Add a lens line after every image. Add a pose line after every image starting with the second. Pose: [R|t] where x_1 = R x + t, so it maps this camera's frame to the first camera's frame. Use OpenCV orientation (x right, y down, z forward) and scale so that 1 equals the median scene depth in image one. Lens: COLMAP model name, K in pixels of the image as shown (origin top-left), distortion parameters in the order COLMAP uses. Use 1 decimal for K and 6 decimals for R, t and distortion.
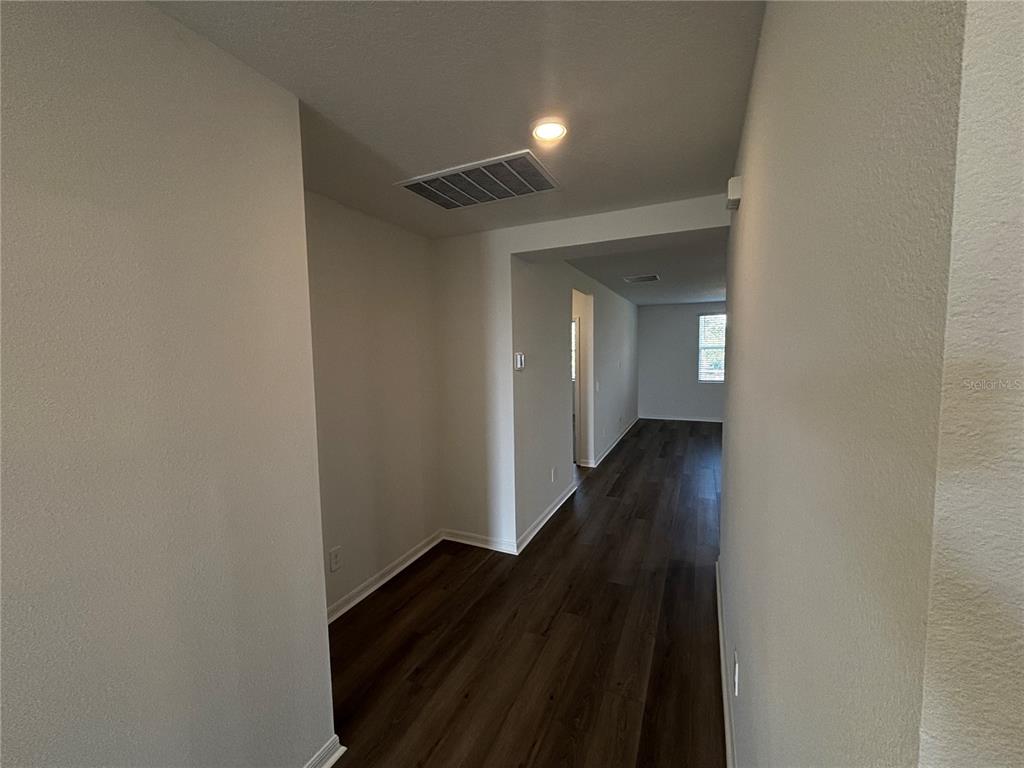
lens RADIAL K [[413.4, 0, 512.0], [0, 413.4, 384.0], [0, 0, 1]] dist [-0.001661, 0.000099]
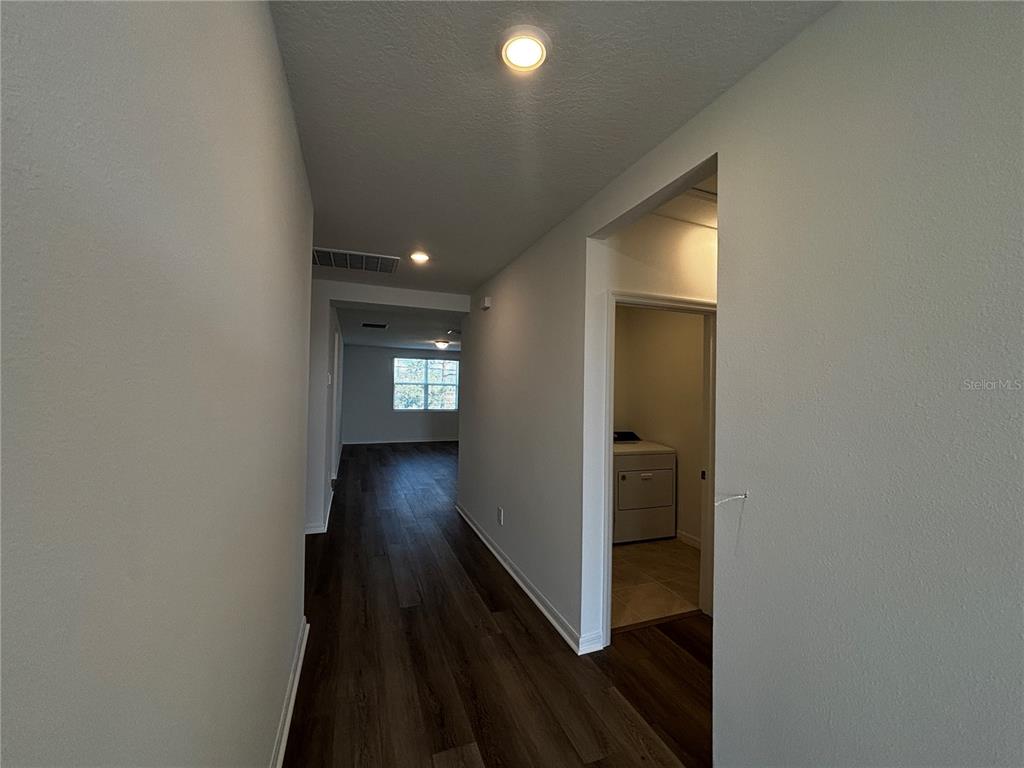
lens RADIAL K [[413.4, 0, 512.0], [0, 413.4, 384.0], [0, 0, 1]] dist [-0.001661, 0.000099]
pose [[0.689543, 0.043271, 0.722951, -0.430893], [0.030236, 0.995623, -0.088430, 0.074803], [-0.723613, 0.082835, 0.685217, -0.260023]]
